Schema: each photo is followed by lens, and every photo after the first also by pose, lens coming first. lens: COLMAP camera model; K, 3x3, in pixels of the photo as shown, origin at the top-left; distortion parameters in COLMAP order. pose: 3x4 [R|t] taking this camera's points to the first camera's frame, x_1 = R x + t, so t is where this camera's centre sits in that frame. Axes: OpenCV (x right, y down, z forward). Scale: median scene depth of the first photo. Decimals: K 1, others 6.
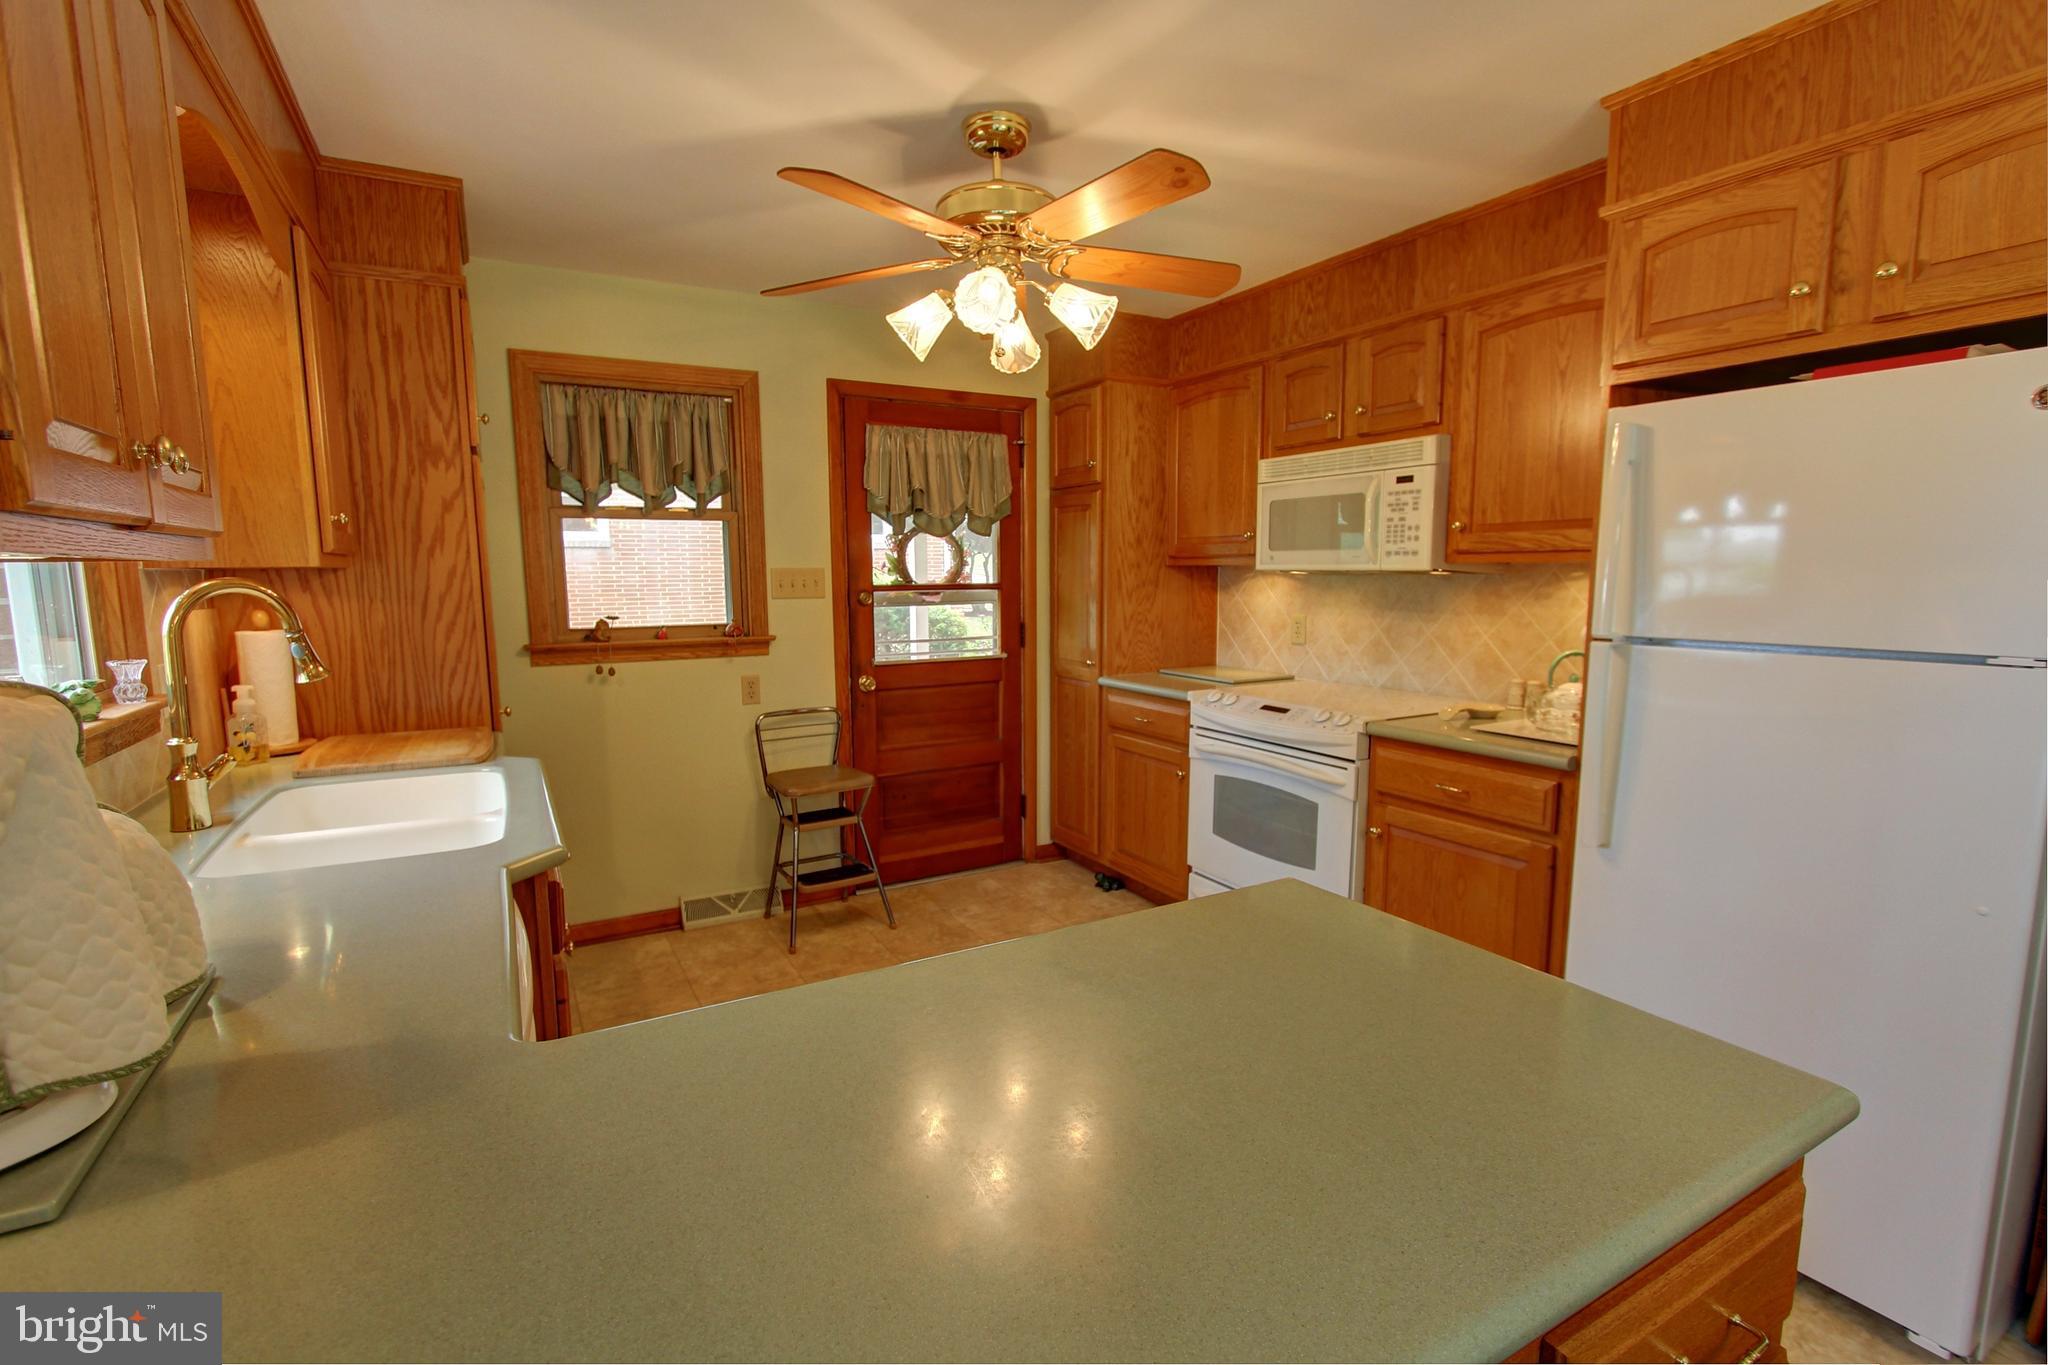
lens RADIAL K [[939.8, 0, 1030.6], [0, 939.8, 692.9], [0, 0, 1]] dist [-0.018119, 0.002823]
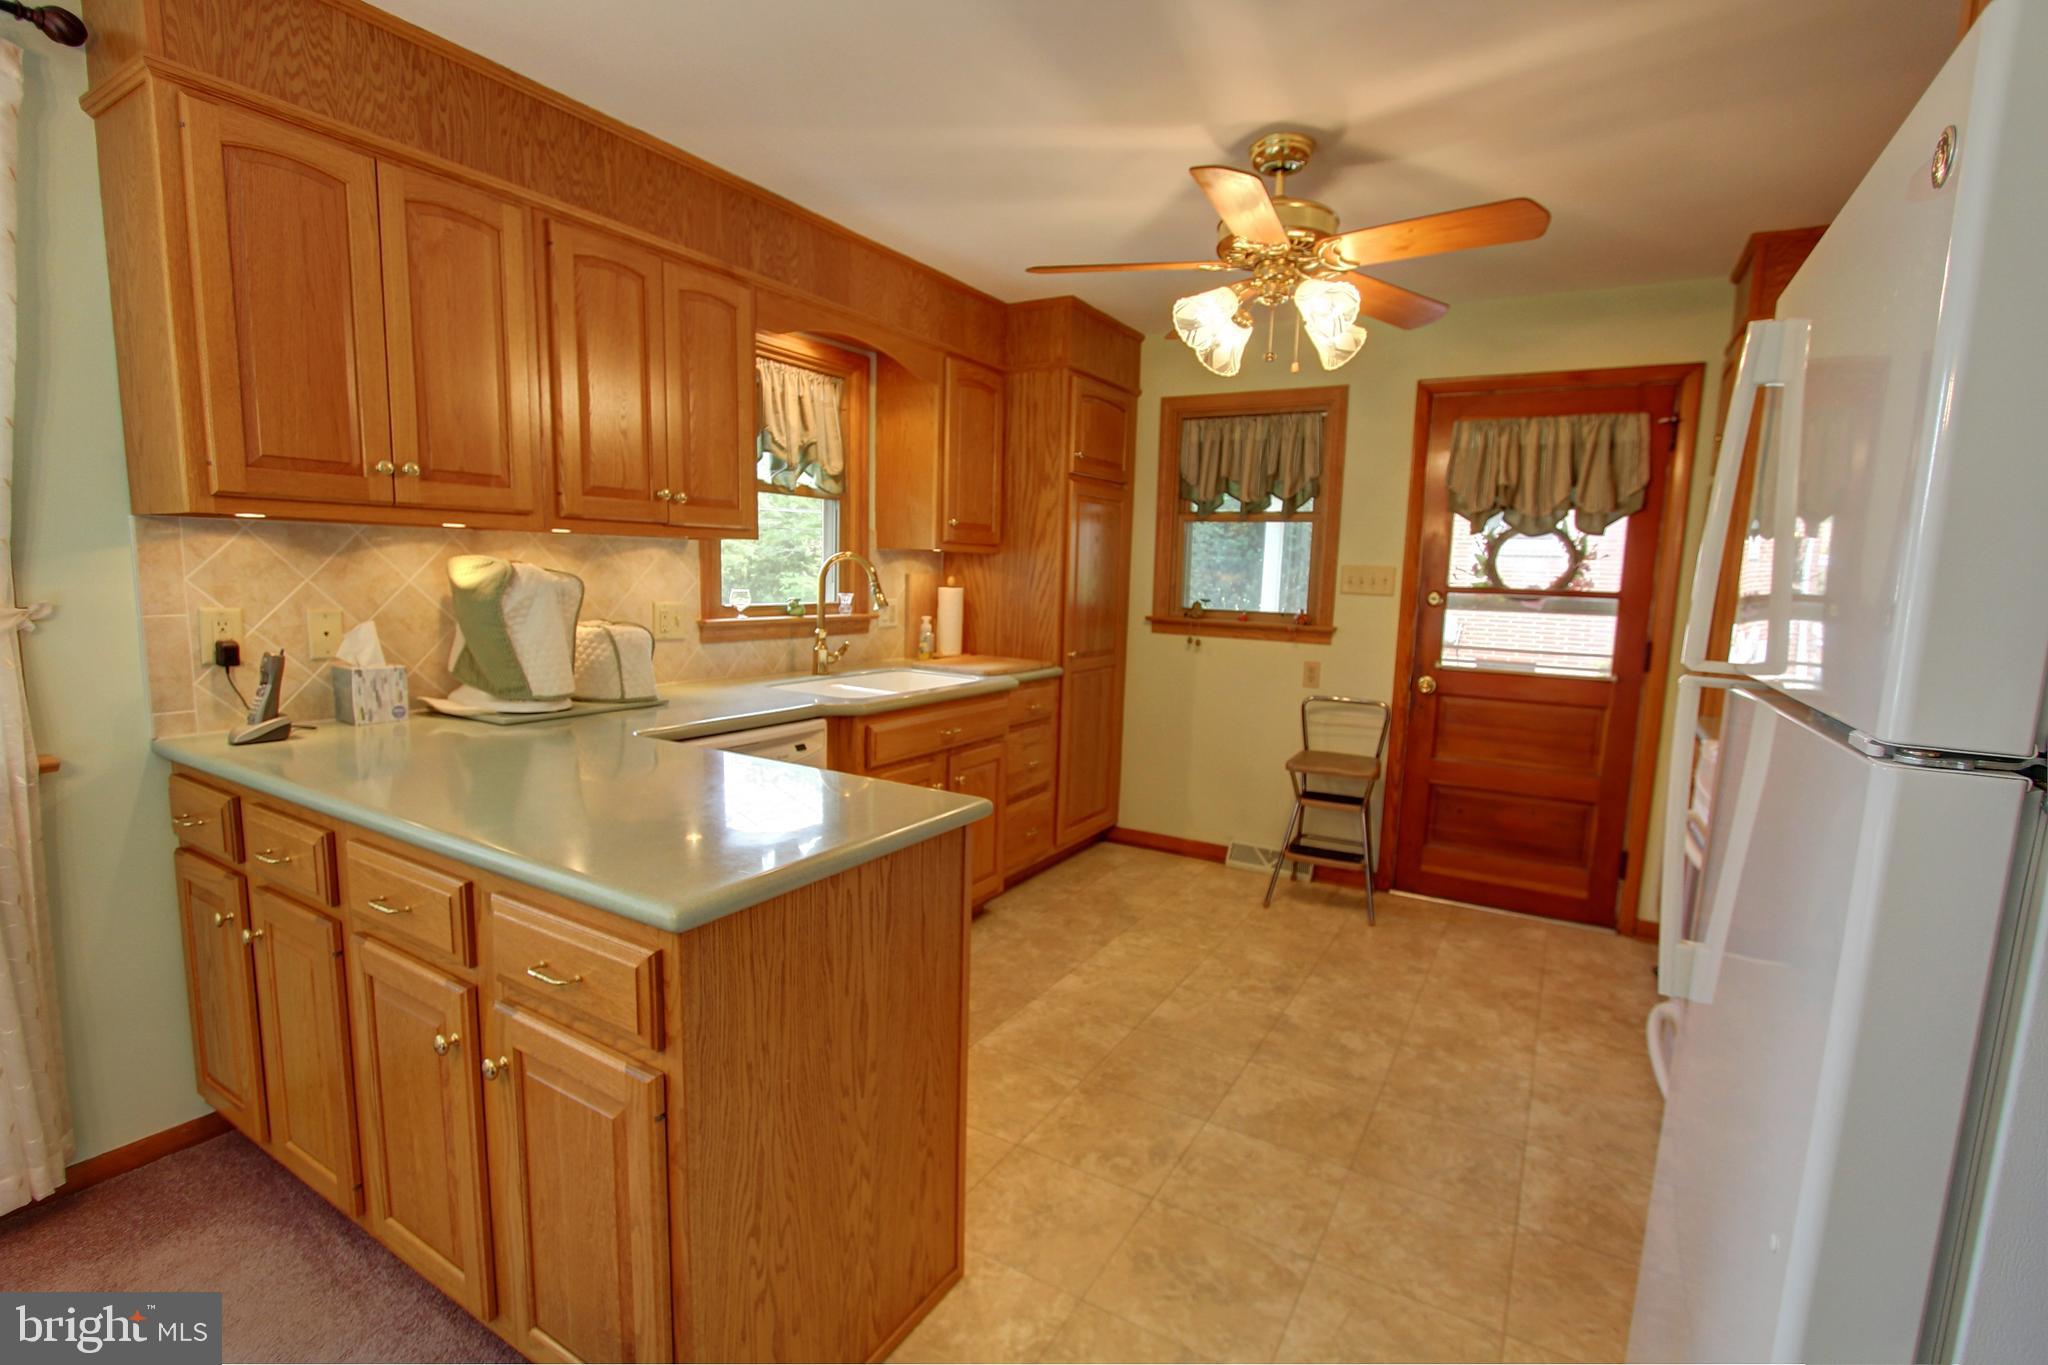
lens RADIAL K [[939.8, 0, 1030.9], [0, 939.8, 695.3], [0, 0, 1]] dist [-0.018119, 0.002823]
pose [[0.493068, 0.136704, -0.859183, 0.623099], [-0.145533, 0.986622, 0.073462, -0.015113], [0.857732, 0.088817, 0.506367, 0.197024]]
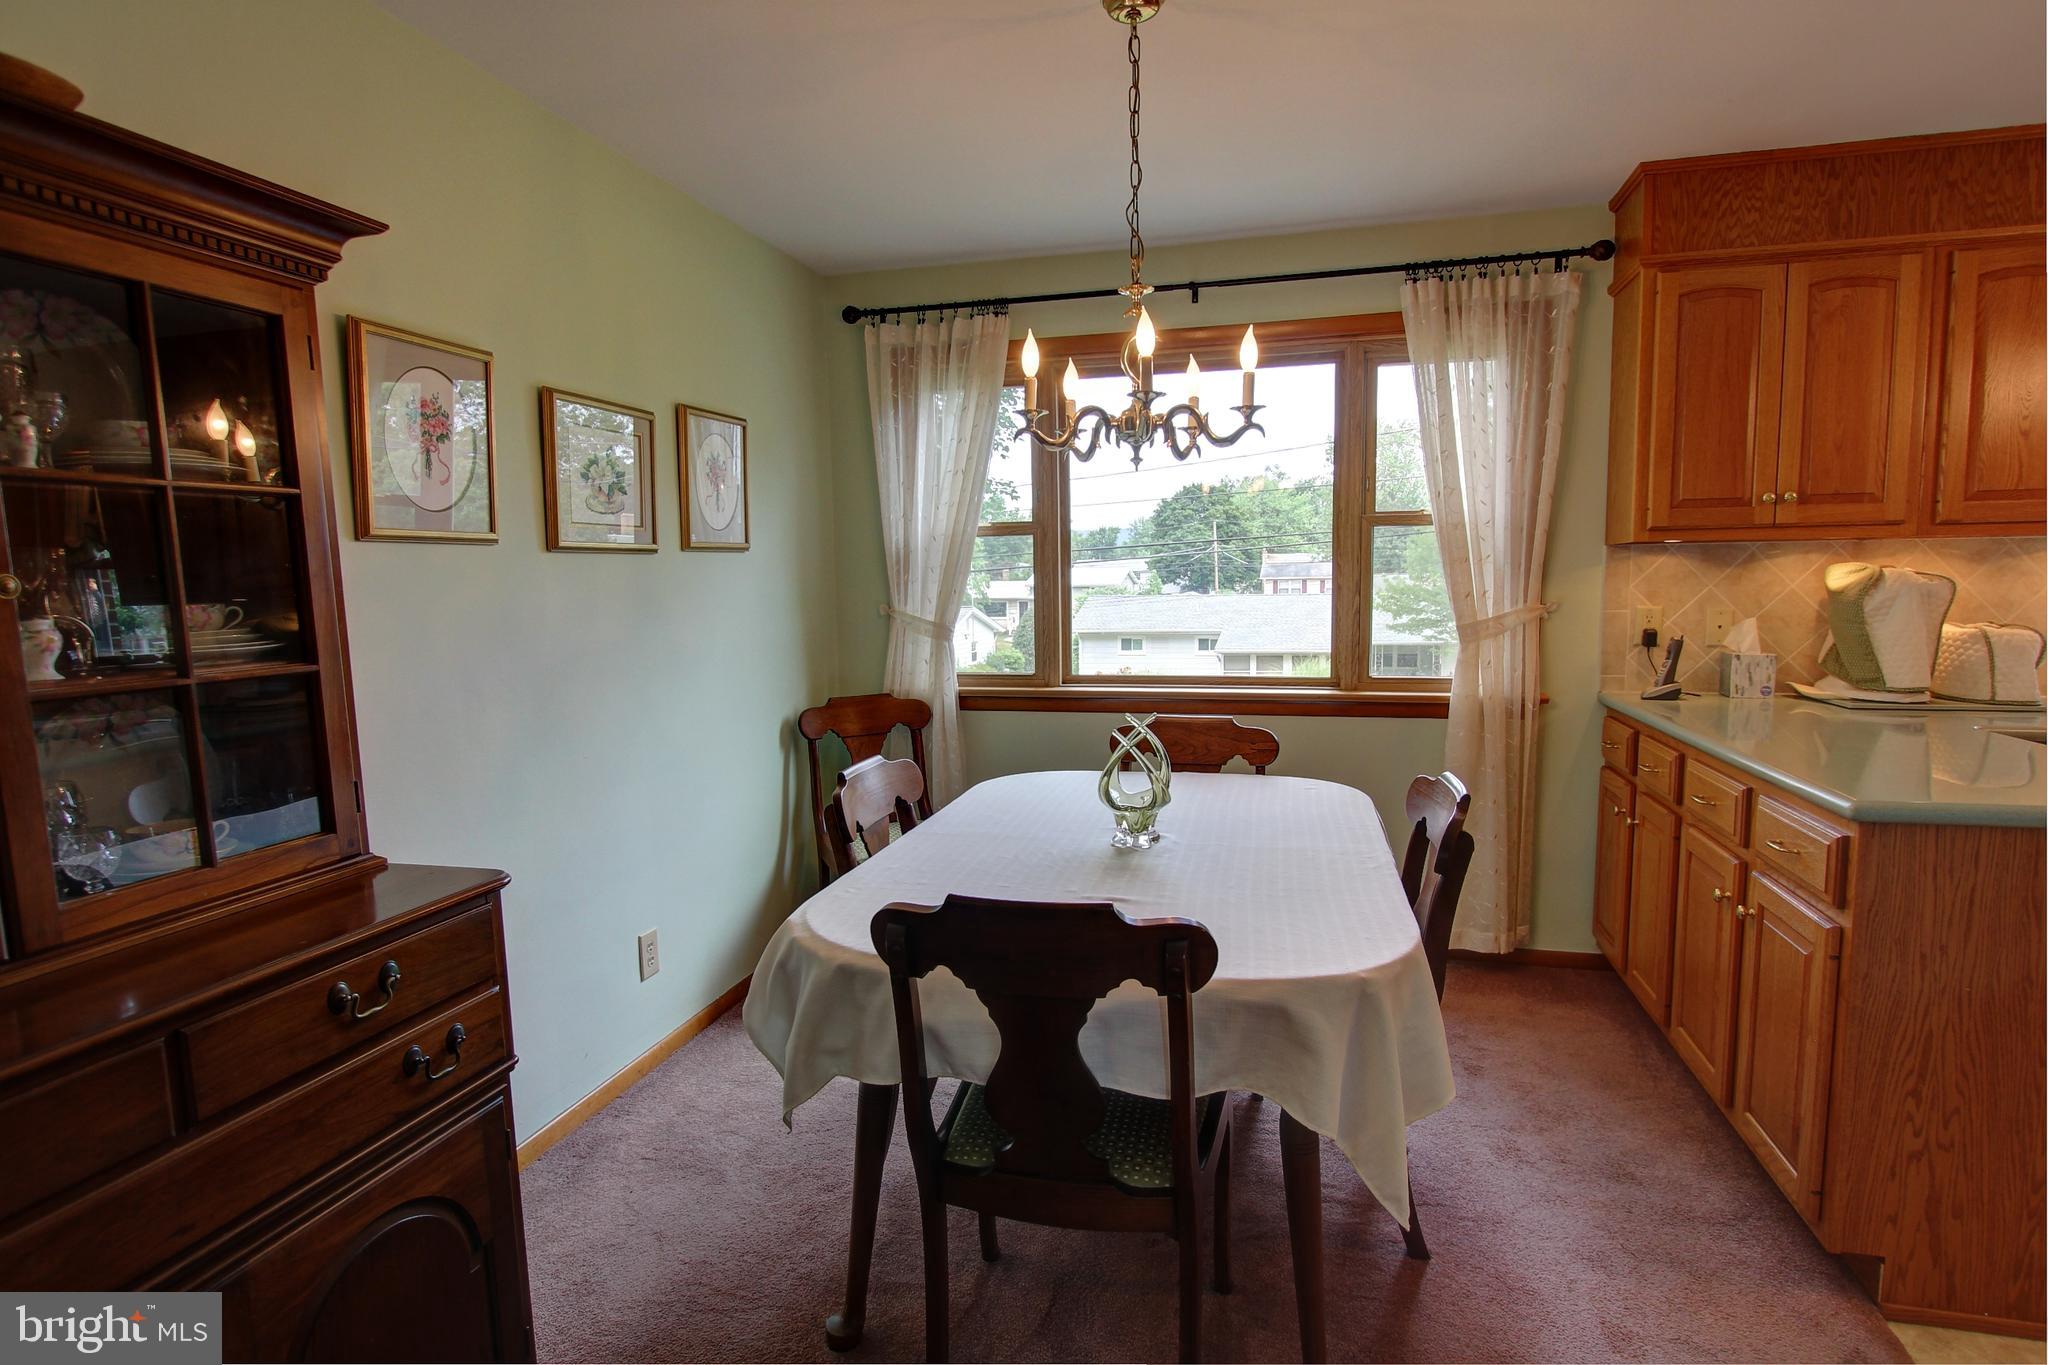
lens RADIAL K [[1066.4, 0, 1030.7], [0, 1066.4, 693.4], [0, 0, 1]] dist [-0.018318, 0.005193]
pose [[-0.697337, 0.096189, -0.710259, 0.995332], [-0.073325, 0.976181, 0.204193, -0.032396], [0.712982, 0.194471, -0.673674, 0.331995]]
